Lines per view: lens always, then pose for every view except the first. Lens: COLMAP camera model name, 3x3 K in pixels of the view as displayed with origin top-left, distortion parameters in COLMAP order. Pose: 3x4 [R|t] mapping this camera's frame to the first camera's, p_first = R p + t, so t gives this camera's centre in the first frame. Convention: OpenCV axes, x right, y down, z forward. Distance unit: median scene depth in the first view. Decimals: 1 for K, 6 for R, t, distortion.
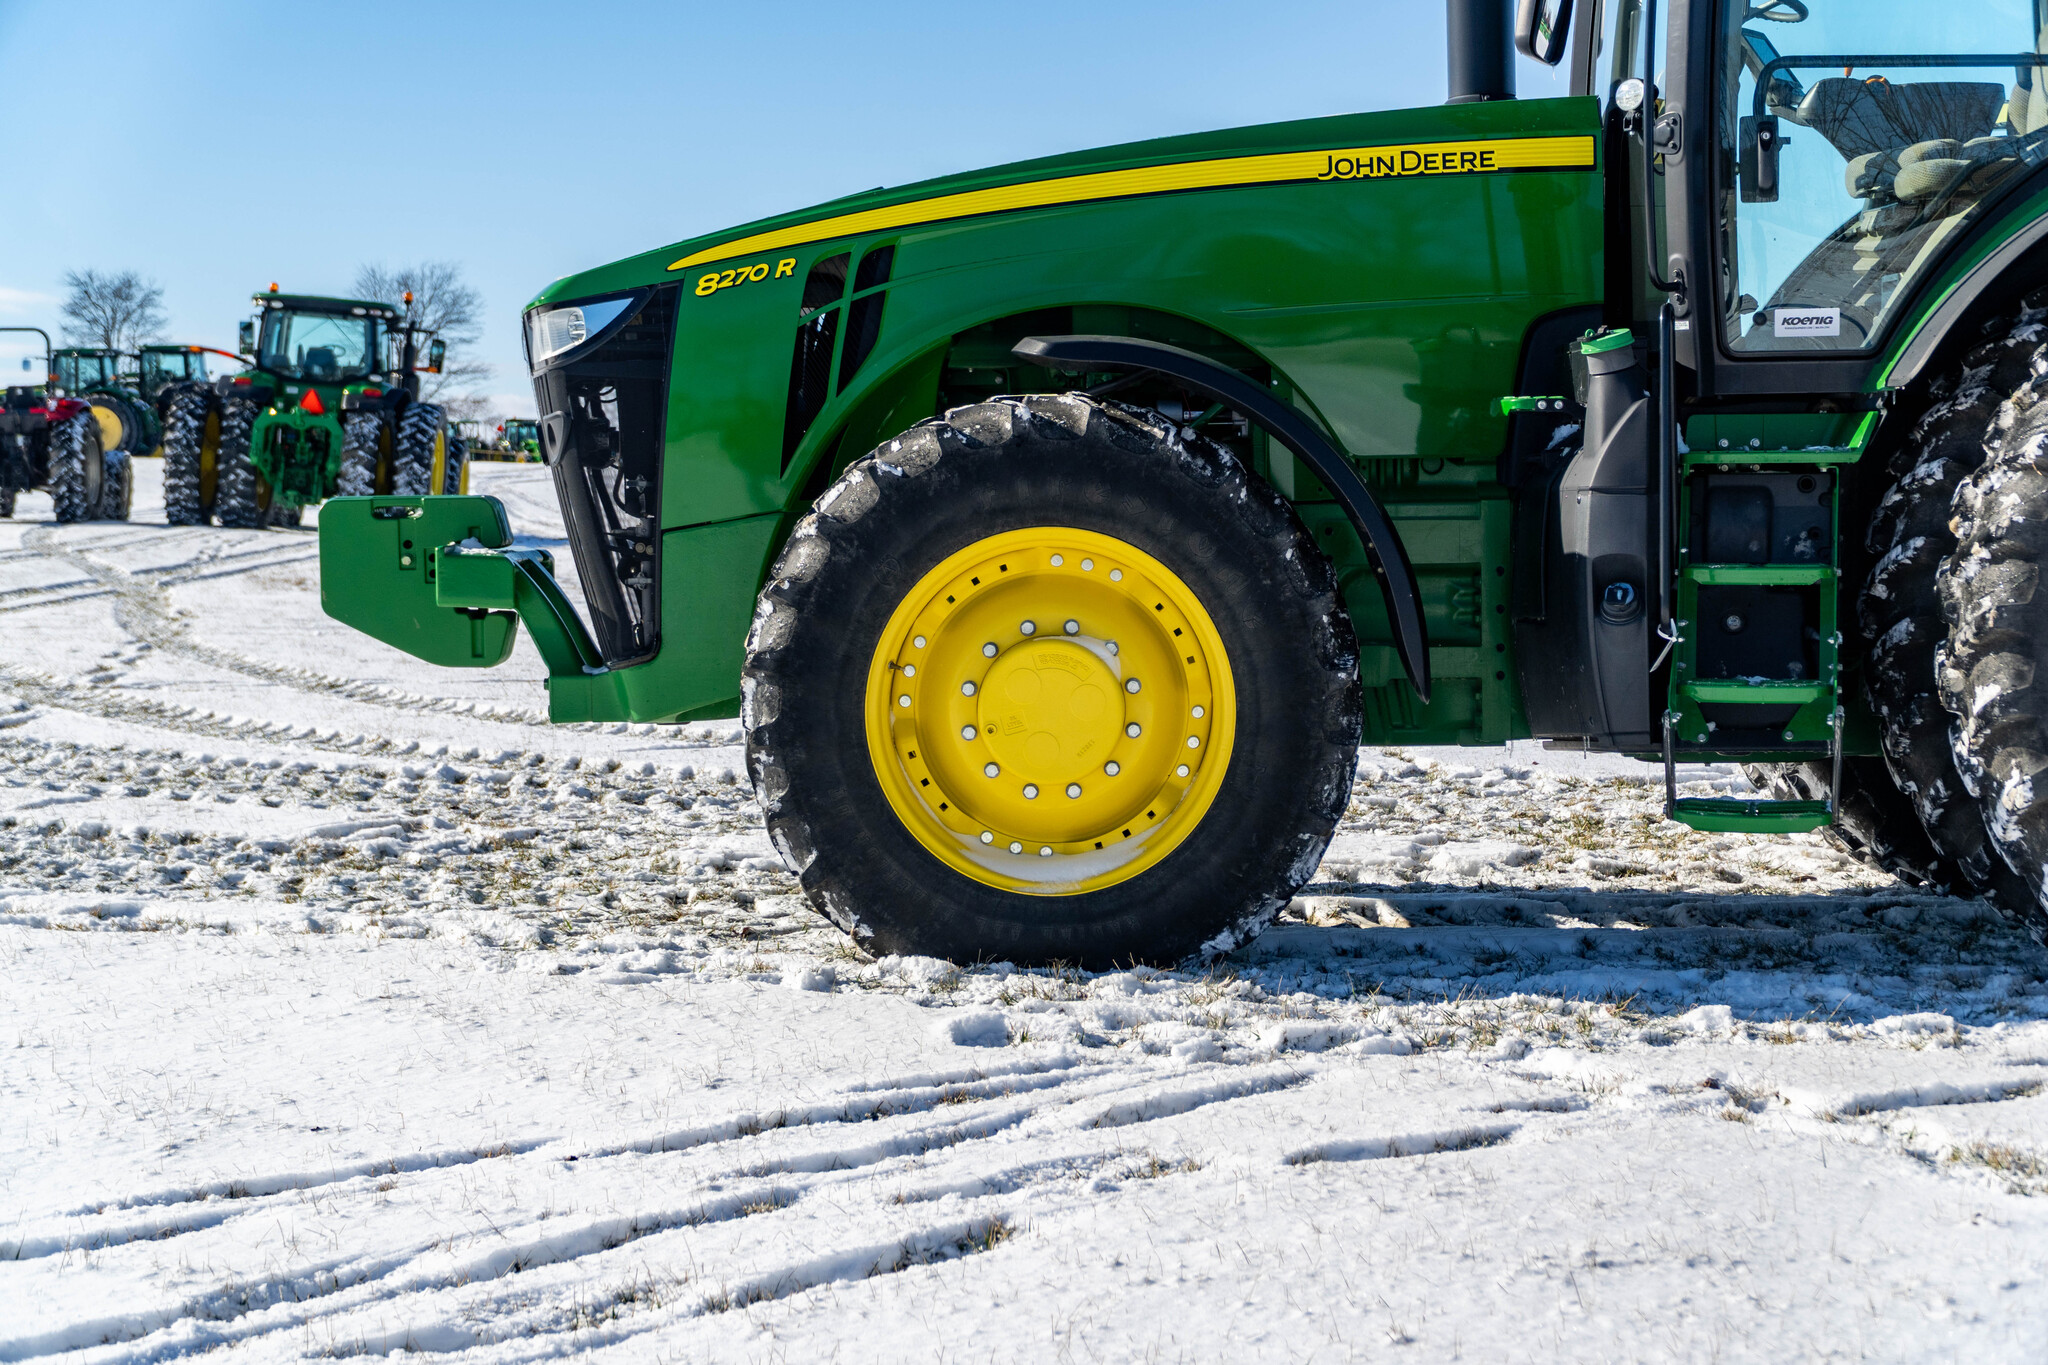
lens RADIAL K [[3490.4, 0, 1024.0], [0, 3490.4, 682.5], [0, 0, 1]] dist [0.085042, -0.115383]
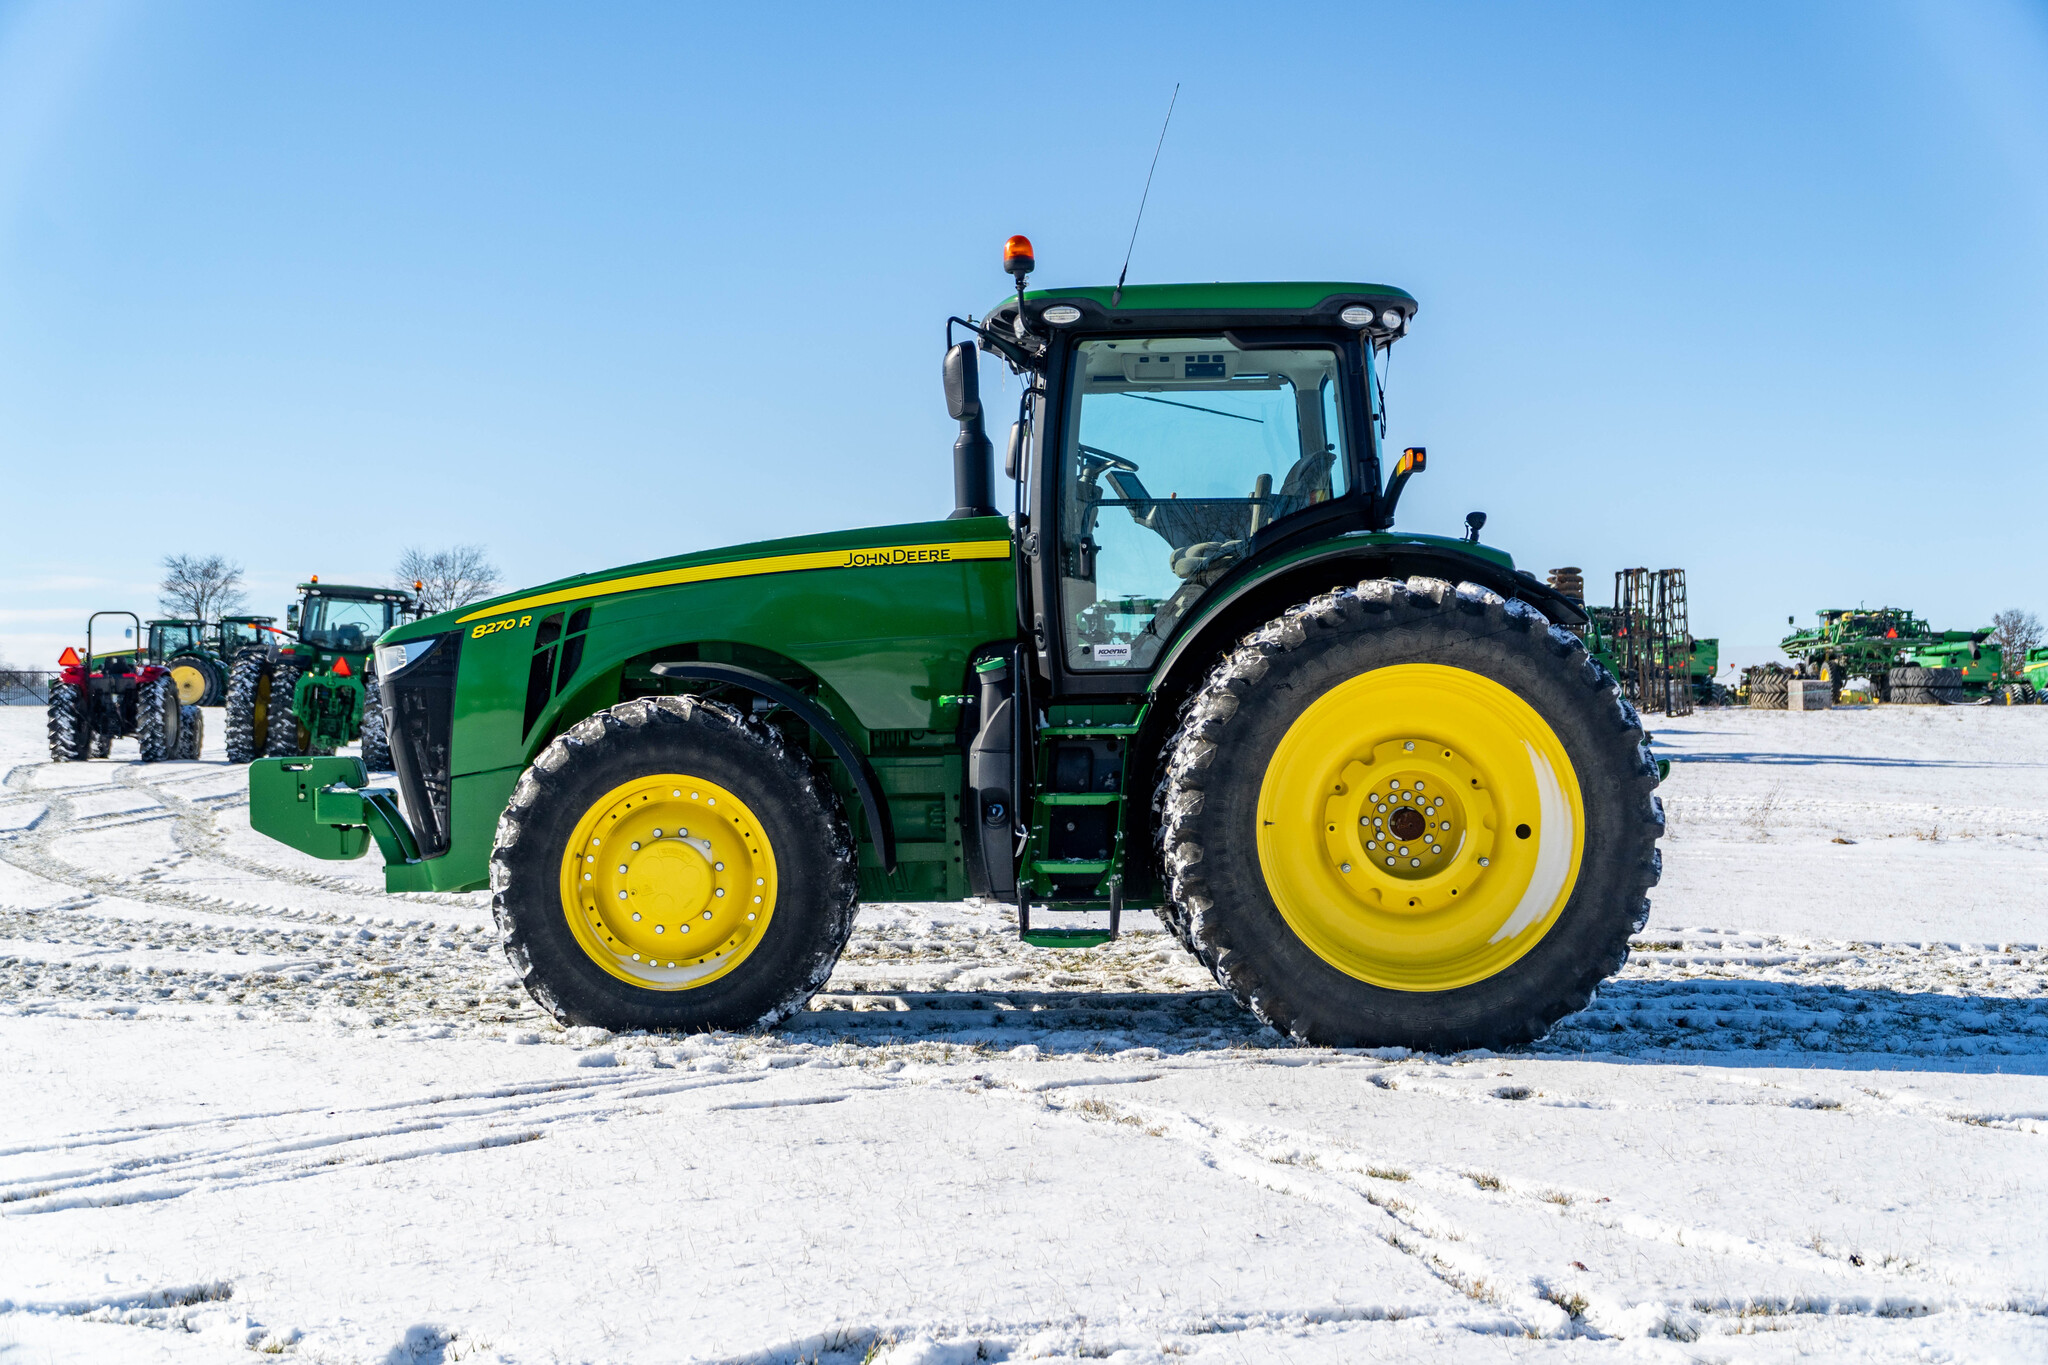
lens RADIAL K [[2909.9, 0, 1024.0], [0, 2909.9, 648.8], [0, 0, 1]] dist [0.067586, -0.087589]
pose [[0.999808, -0.006119, 0.018638, 0.140790], [0.007599, 0.996735, -0.080380, 0.009577], [-0.018085, 0.080507, 0.996590, -0.394016]]
